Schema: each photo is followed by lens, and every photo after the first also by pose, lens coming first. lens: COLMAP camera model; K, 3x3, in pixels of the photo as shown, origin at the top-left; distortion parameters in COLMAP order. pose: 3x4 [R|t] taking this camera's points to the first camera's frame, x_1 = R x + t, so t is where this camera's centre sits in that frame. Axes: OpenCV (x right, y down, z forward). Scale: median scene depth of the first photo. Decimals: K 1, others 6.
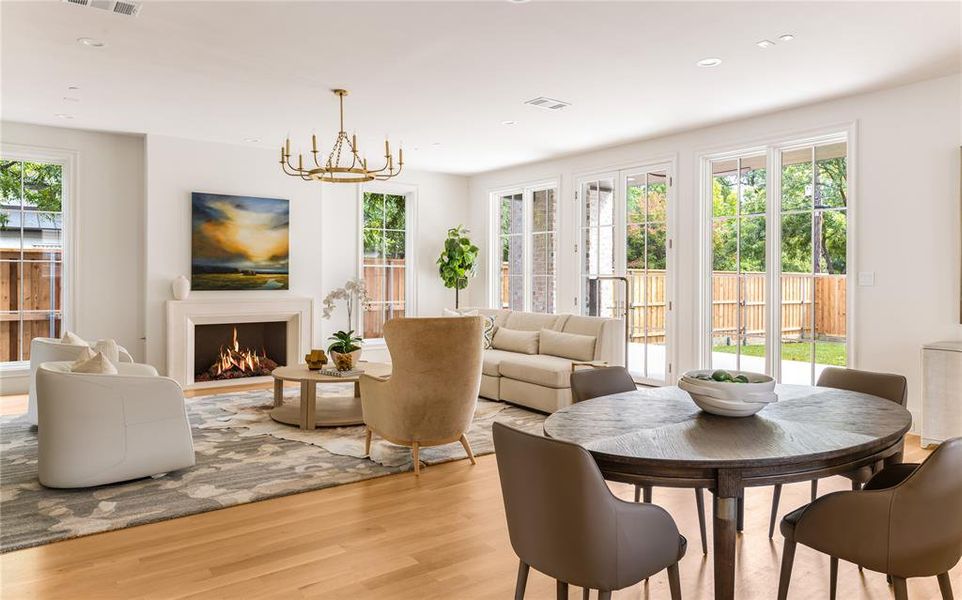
lens RADIAL K [[628.8, 0, 492.5], [0, 628.8, 279.7], [0, 0, 1]] dist [0.003504, -0.012188]
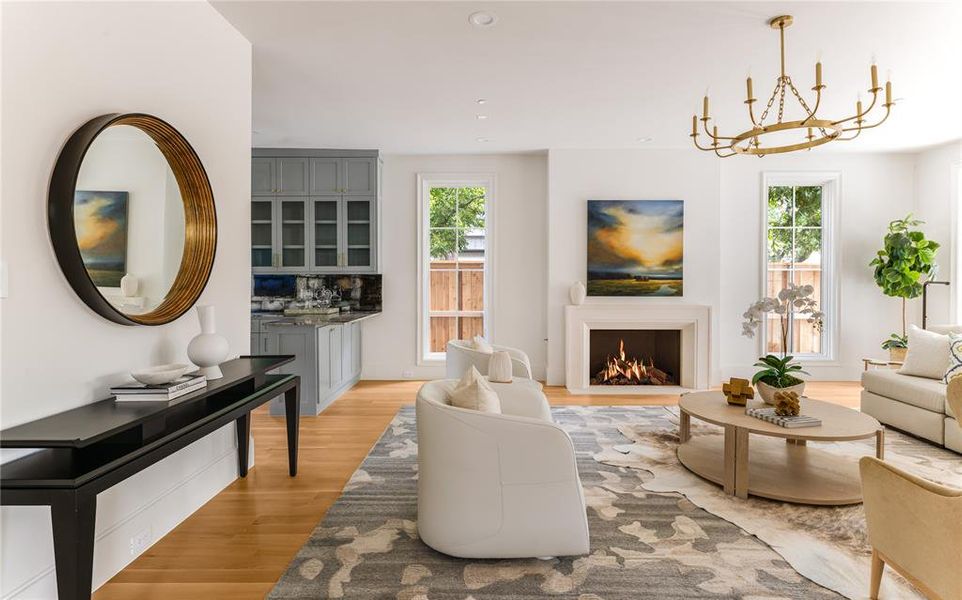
lens RADIAL K [[486.6, 0, 486.5], [0, 486.6, 283.0], [0, 0, 1]] dist [0.007205, 0.001150]
pose [[0.794610, -0.001363, -0.607119, -0.125257], [-0.000696, 0.999995, -0.003157, -0.001386], [0.607120, 0.002931, 0.794605, 0.266183]]
